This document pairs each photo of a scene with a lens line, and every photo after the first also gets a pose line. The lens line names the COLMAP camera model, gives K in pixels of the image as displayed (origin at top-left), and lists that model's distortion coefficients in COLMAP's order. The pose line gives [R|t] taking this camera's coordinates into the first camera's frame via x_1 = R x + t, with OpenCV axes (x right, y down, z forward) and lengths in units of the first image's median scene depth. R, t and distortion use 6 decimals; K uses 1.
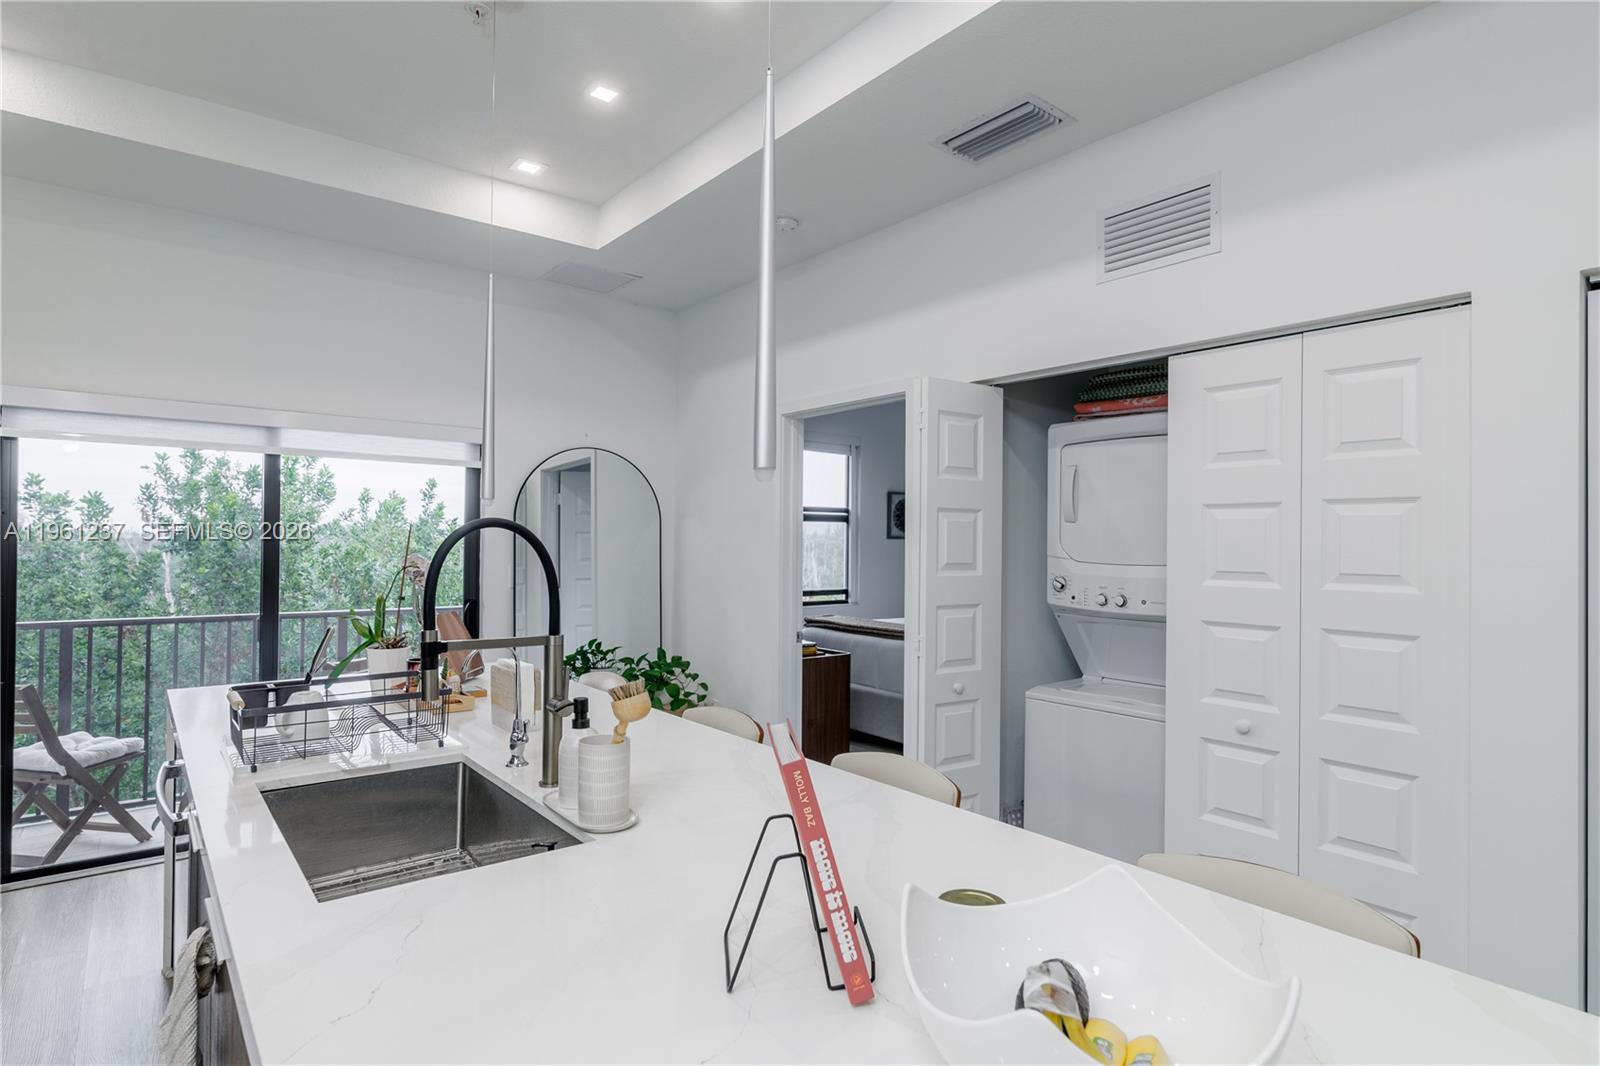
lens RADIAL K [[826.7, 0, 792.6], [0, 826.7, 532.4], [0, 0, 1]] dist [0.000803, -0.003555]
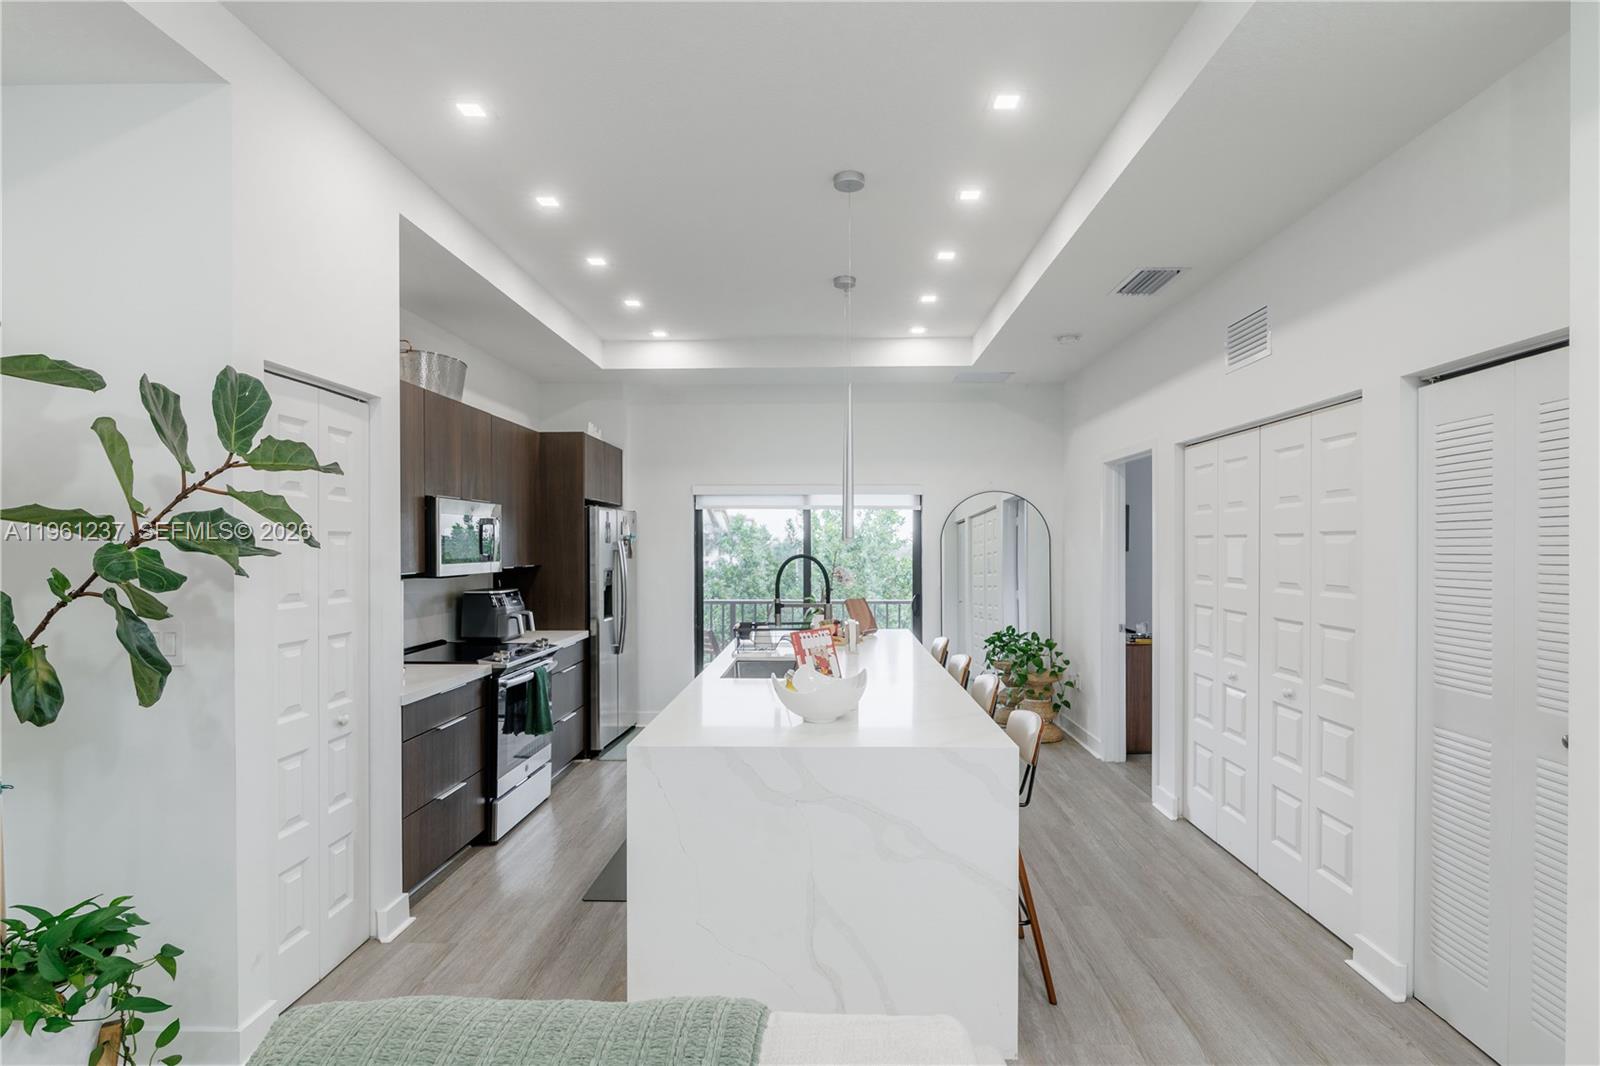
lens RADIAL K [[826.7, 0, 826.7], [0, 826.7, 555.3], [0, 0, 1]] dist [0.000803, -0.003555]
pose [[0.779037, -0.003957, -0.626966, 0.633565], [0.016965, 0.999747, 0.014770, -0.025550], [0.626749, -0.022143, 0.778907, -0.447464]]
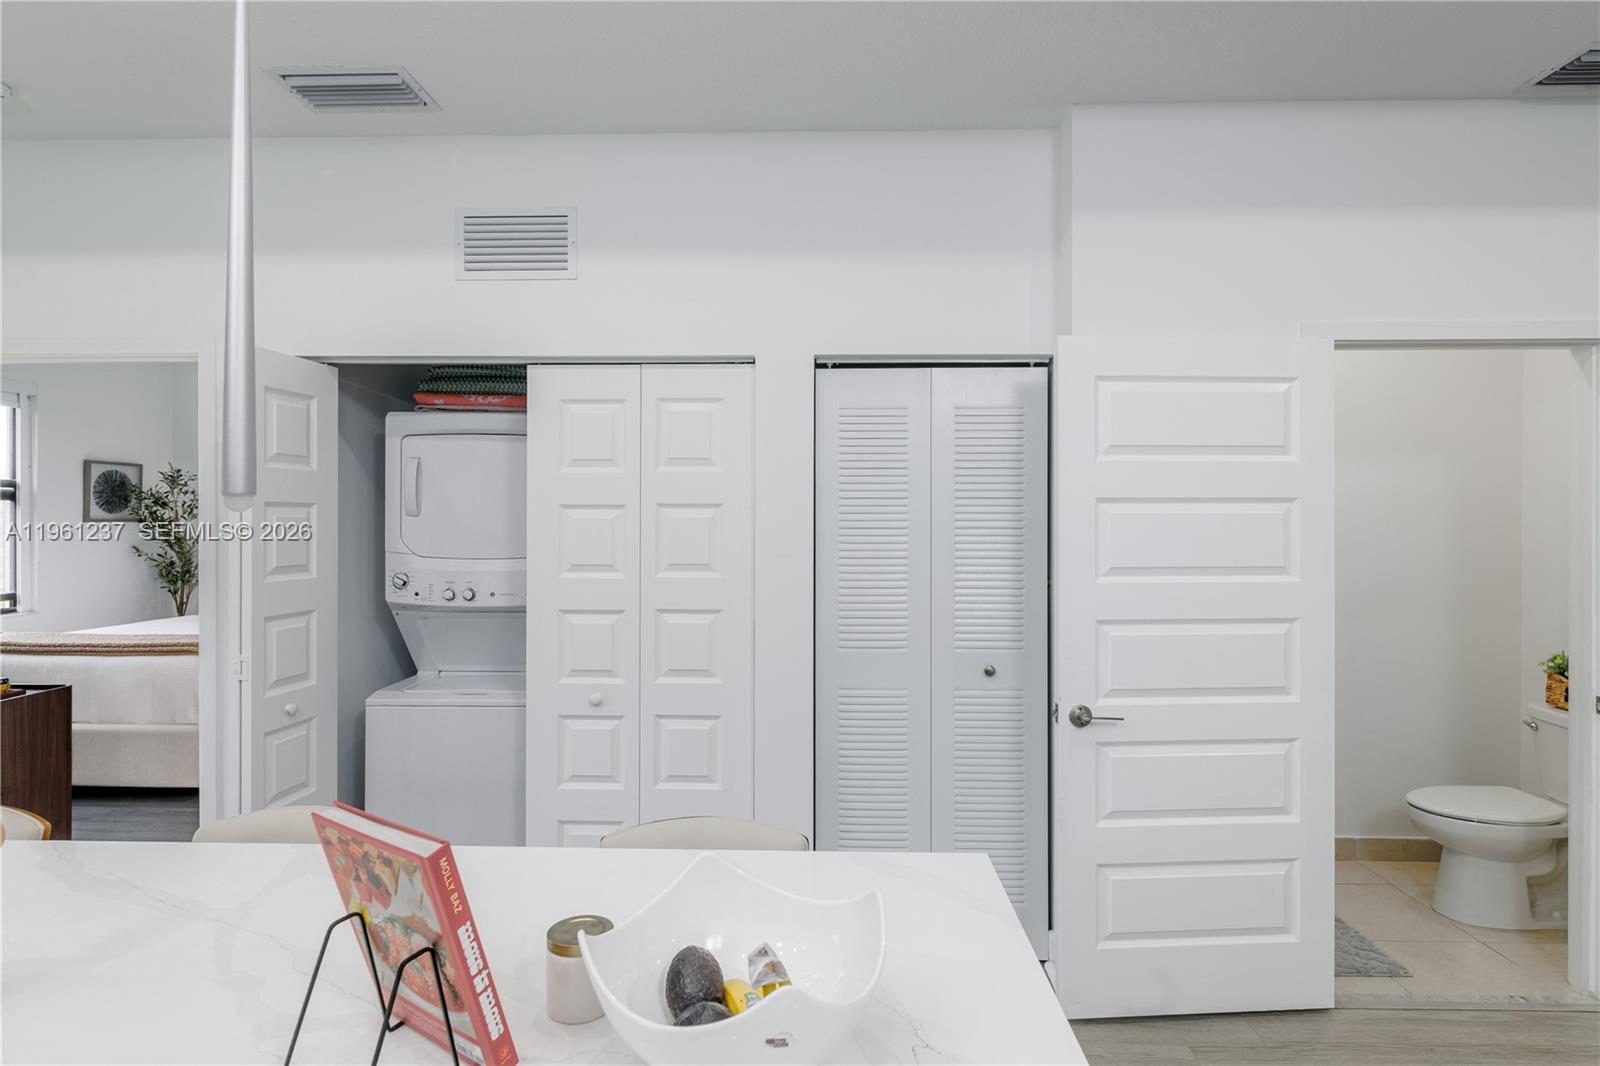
lens RADIAL K [[826.7, 0, 804.3], [0, 826.7, 521.1], [0, 0, 1]] dist [0.000803, -0.003555]
pose [[0.649095, -0.009053, 0.760653, -0.107977], [-0.003991, 0.999875, 0.015305, -0.024765], [-0.760697, -0.012970, 0.648978, 0.028749]]
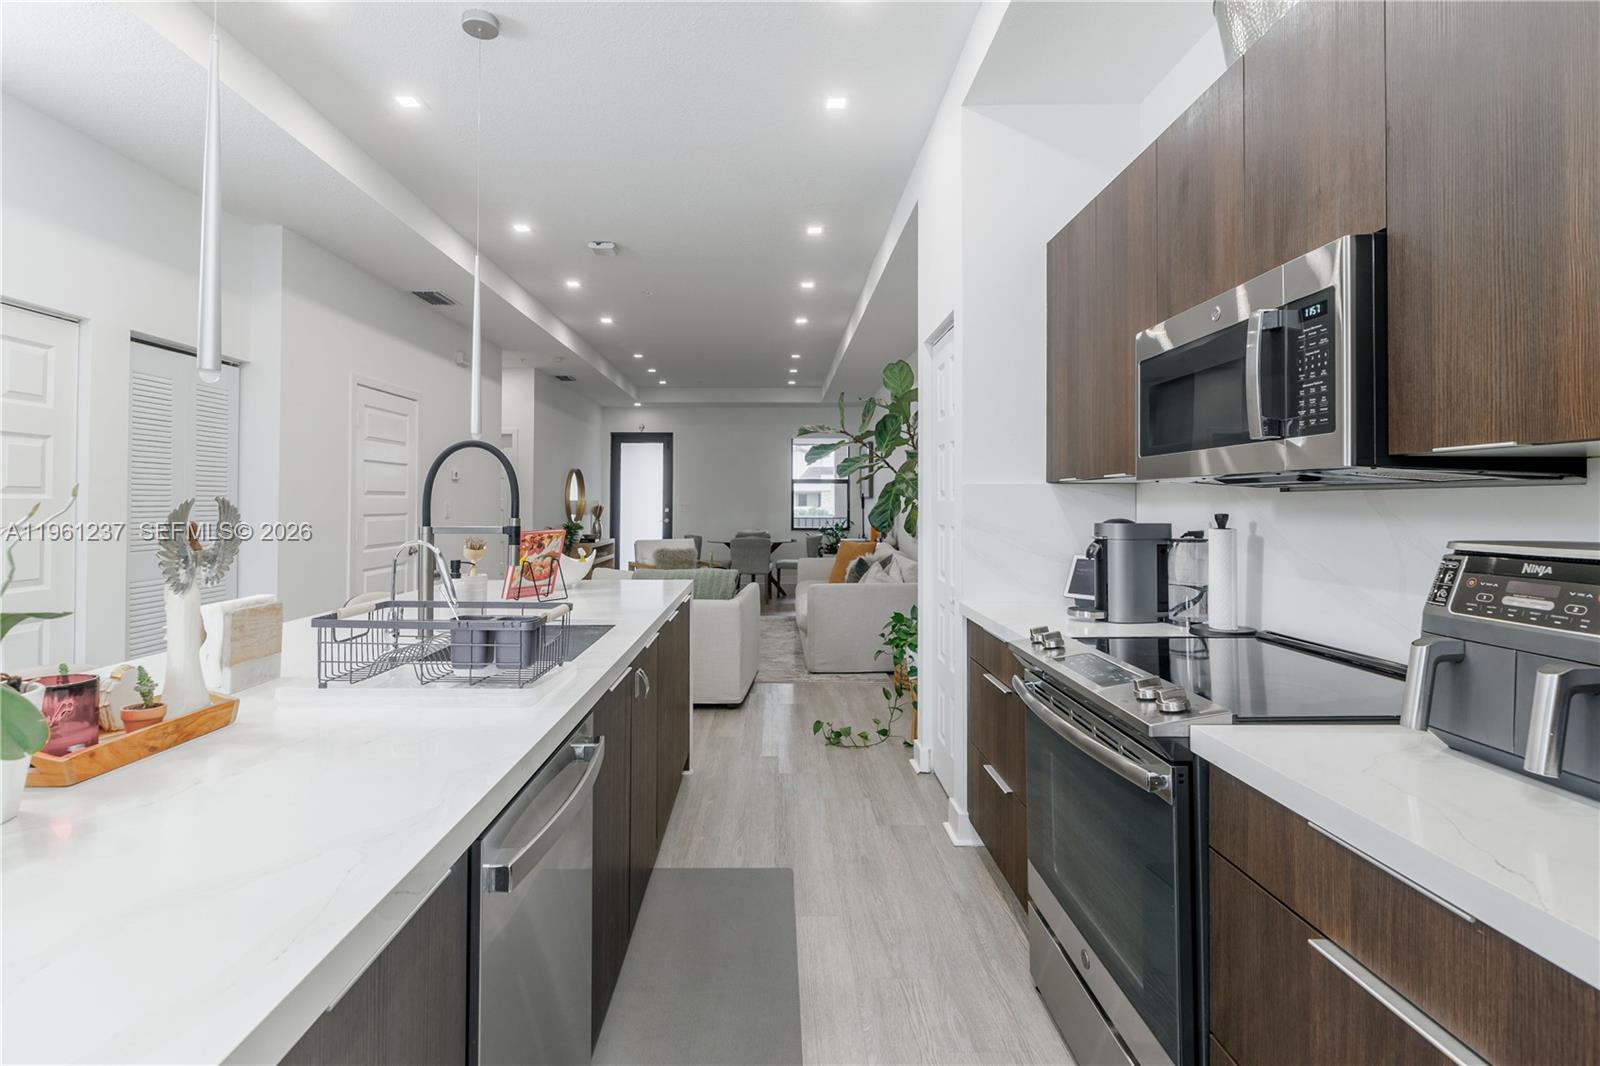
lens RADIAL K [[785.2, 0, 774.7], [0, 785.2, 494.0], [0, 0, 1]] dist [0.007081, -0.000502]
pose [[-0.784835, -0.005125, 0.619684, -0.822199], [-0.018539, 0.999712, -0.015212, 0.043578], [-0.619428, -0.023428, -0.784704, 0.888692]]
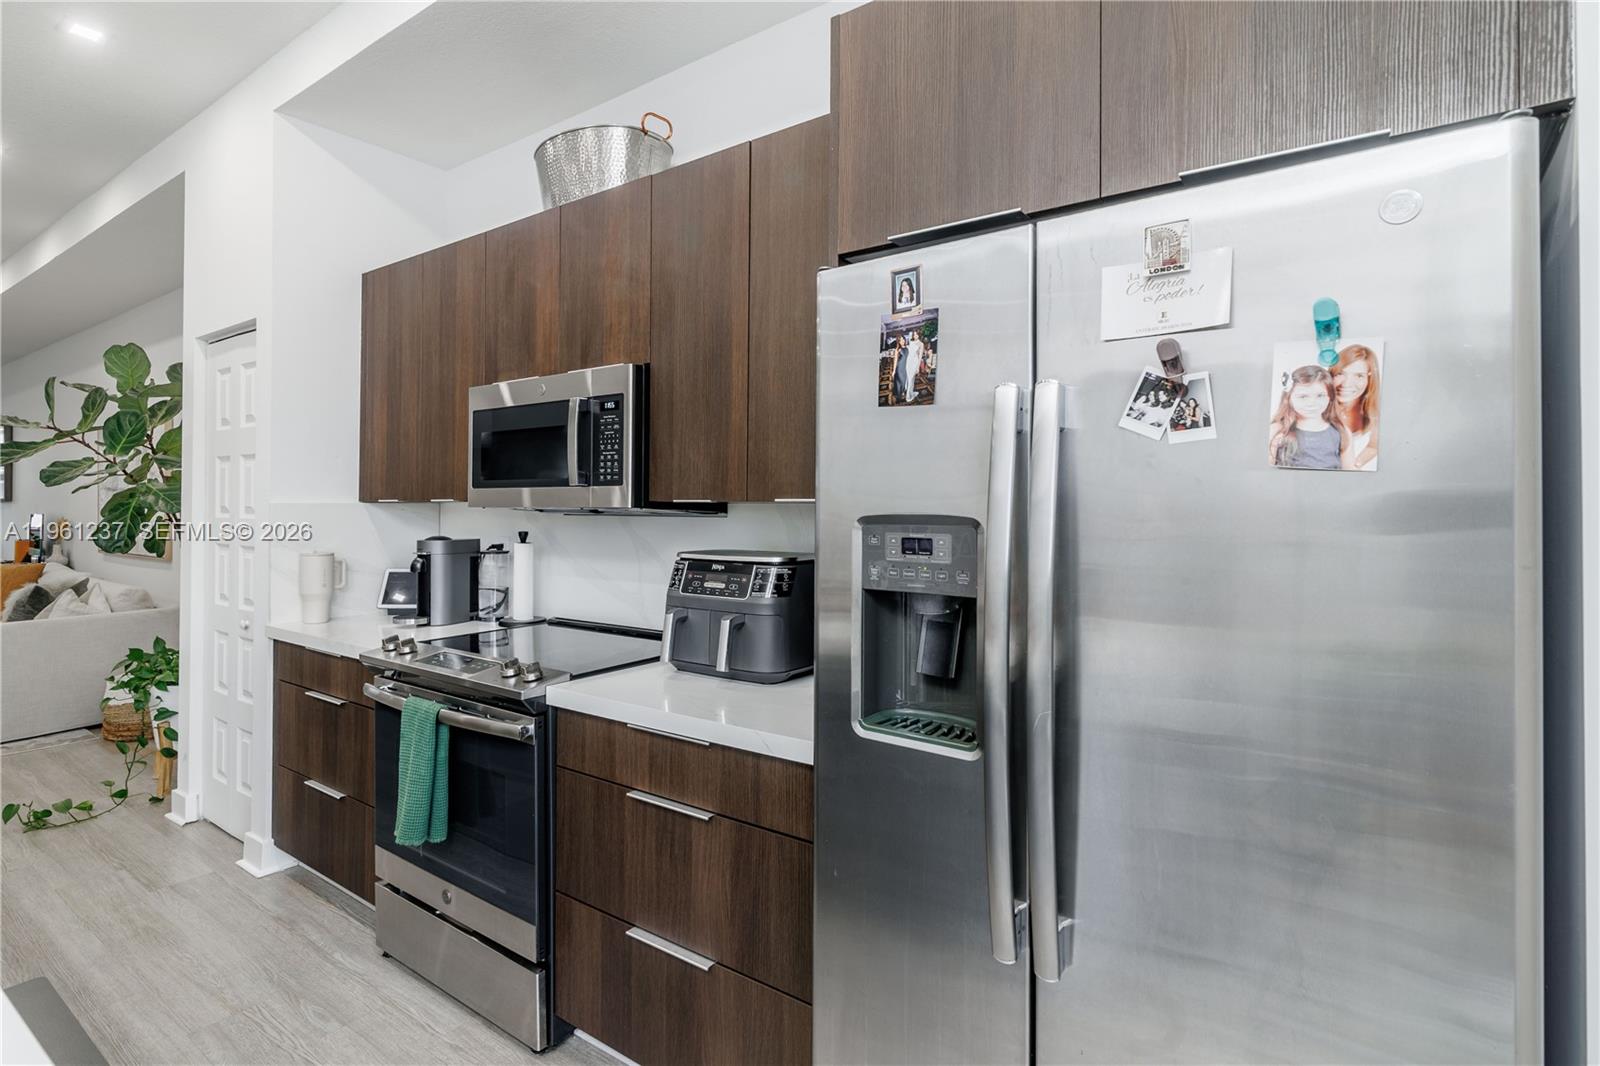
lens RADIAL K [[785.2, 0, 807.5], [0, 785.2, 498.8], [0, 0, 1]] dist [0.007081, -0.000502]
pose [[-0.958800, -0.020146, -0.283366, -0.756552], [-0.013334, 0.999574, -0.025946, 0.024546], [0.283768, -0.021098, -0.958661, 1.058264]]
